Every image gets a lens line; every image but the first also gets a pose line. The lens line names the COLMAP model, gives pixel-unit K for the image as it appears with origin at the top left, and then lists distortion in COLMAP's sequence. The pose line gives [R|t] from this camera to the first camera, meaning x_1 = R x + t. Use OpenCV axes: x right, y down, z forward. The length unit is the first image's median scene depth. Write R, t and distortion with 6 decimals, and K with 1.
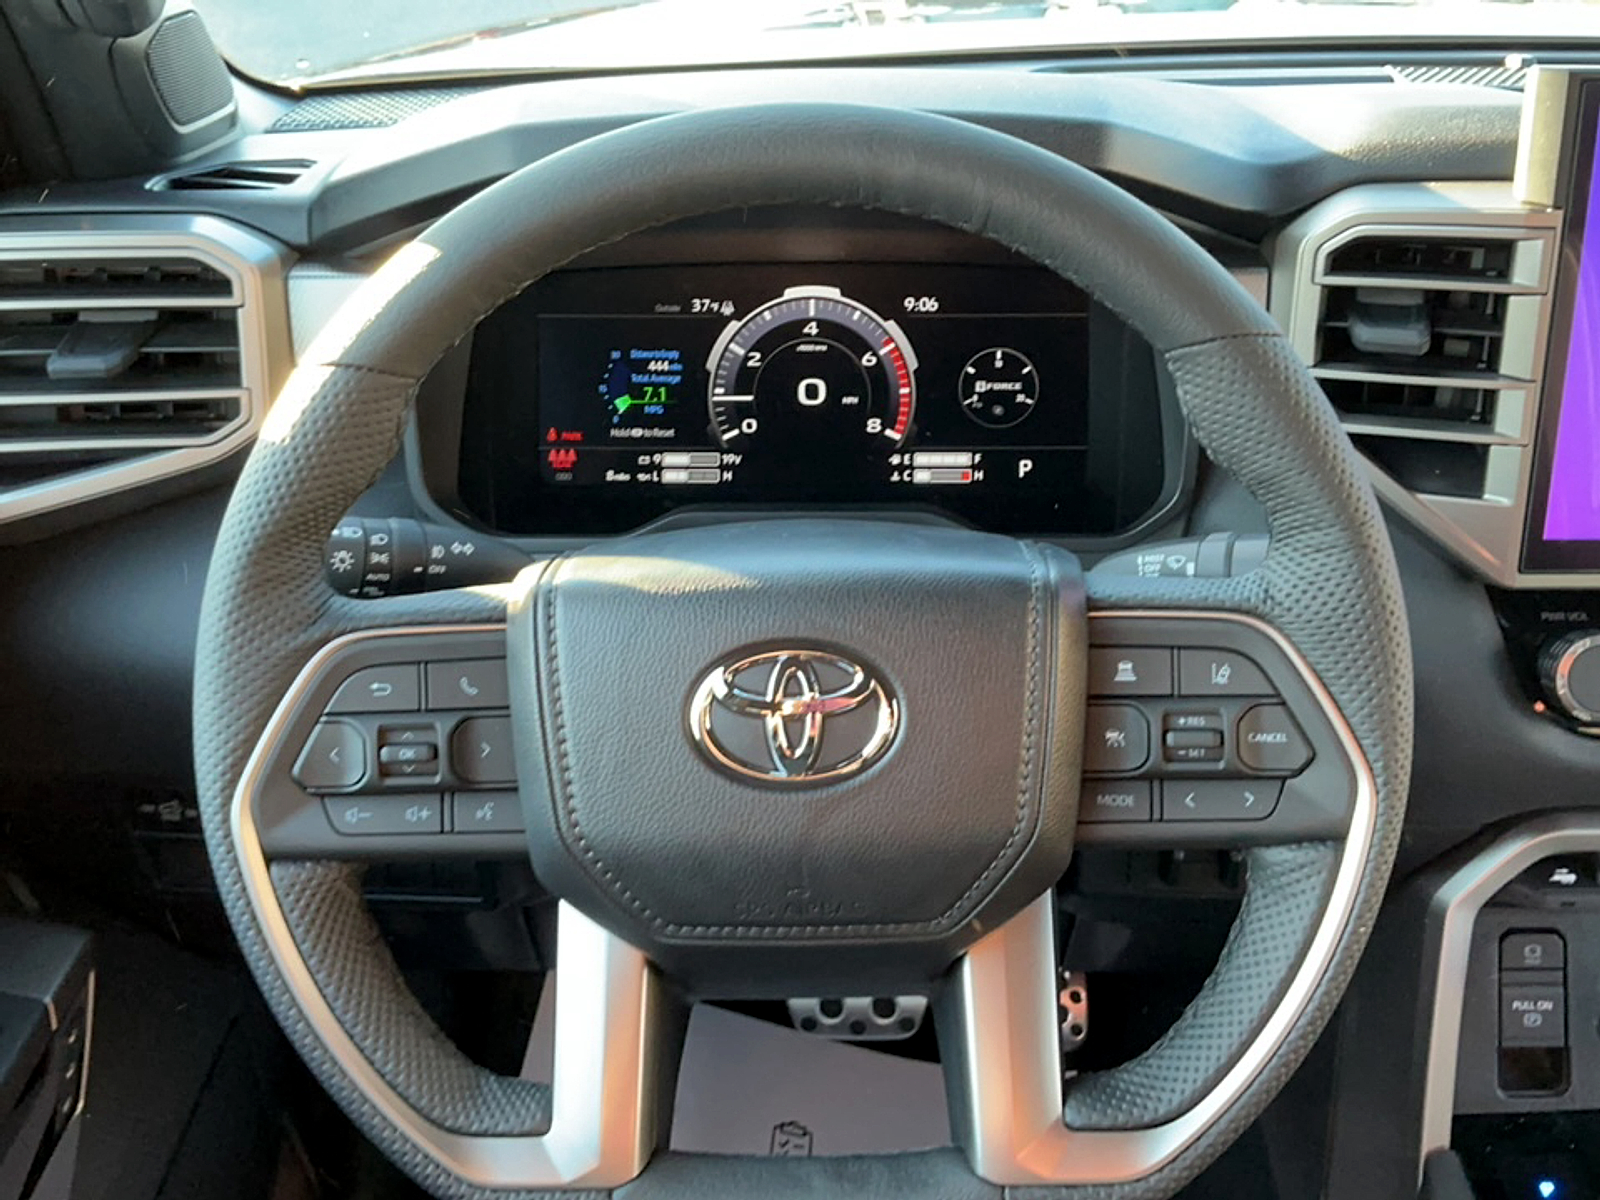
lens RADIAL K [[1770.7, 0, 797.7], [0, 1770.7, 603.8], [0, 0, 1]] dist [0.005754, 0.000000]
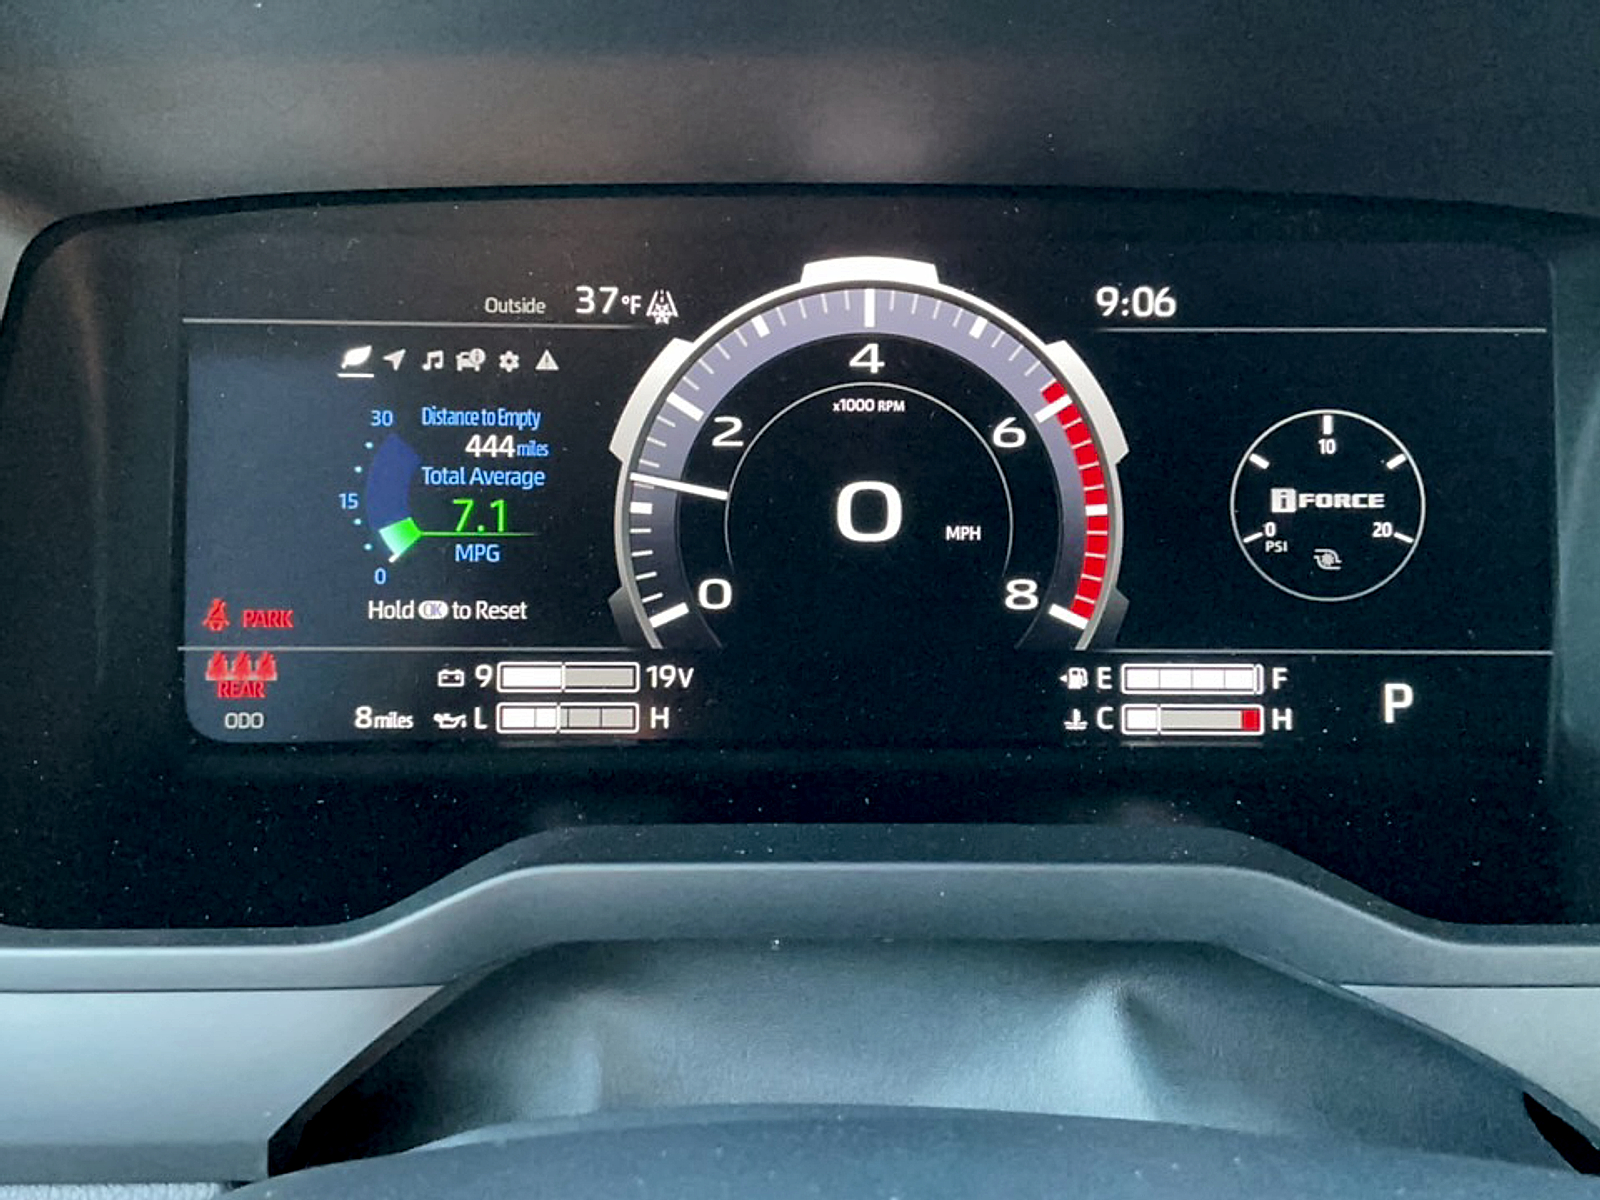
lens RADIAL K [[1770.7, 0, 800.8], [0, 1770.7, 609.9], [0, 0, 1]] dist [0.005754, 0.000000]
pose [[0.999079, 0.004023, 0.042712, -0.025397], [0.000122, 0.995324, -0.096594, -0.059094], [-0.042900, 0.096511, 0.994407, 0.609014]]
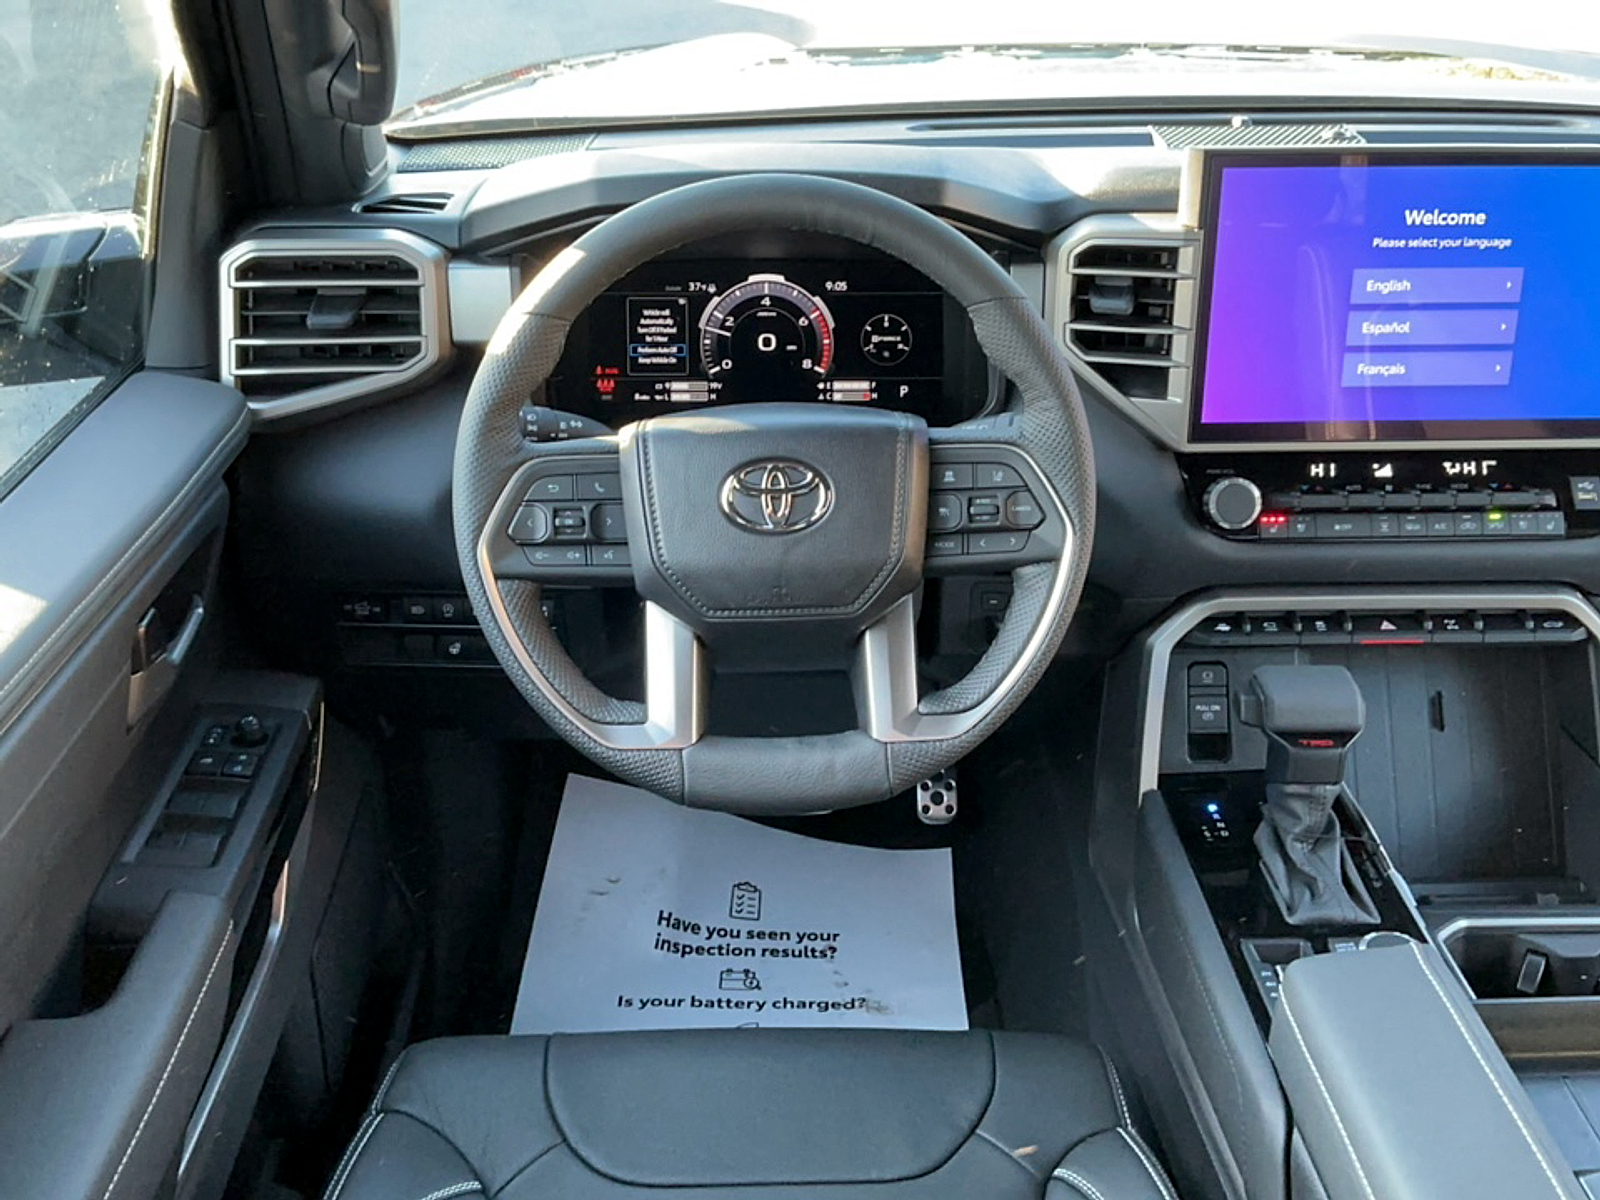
lens RADIAL K [[1770.7, 0, 820.9], [0, 1770.7, 622.5], [0, 0, 1]] dist [0.005754, 0.000000]
pose [[0.997843, -0.010630, 0.064773, -0.048953], [0.009738, 0.999854, 0.014070, 0.106786], [-0.064913, -0.013409, 0.997801, -0.567966]]
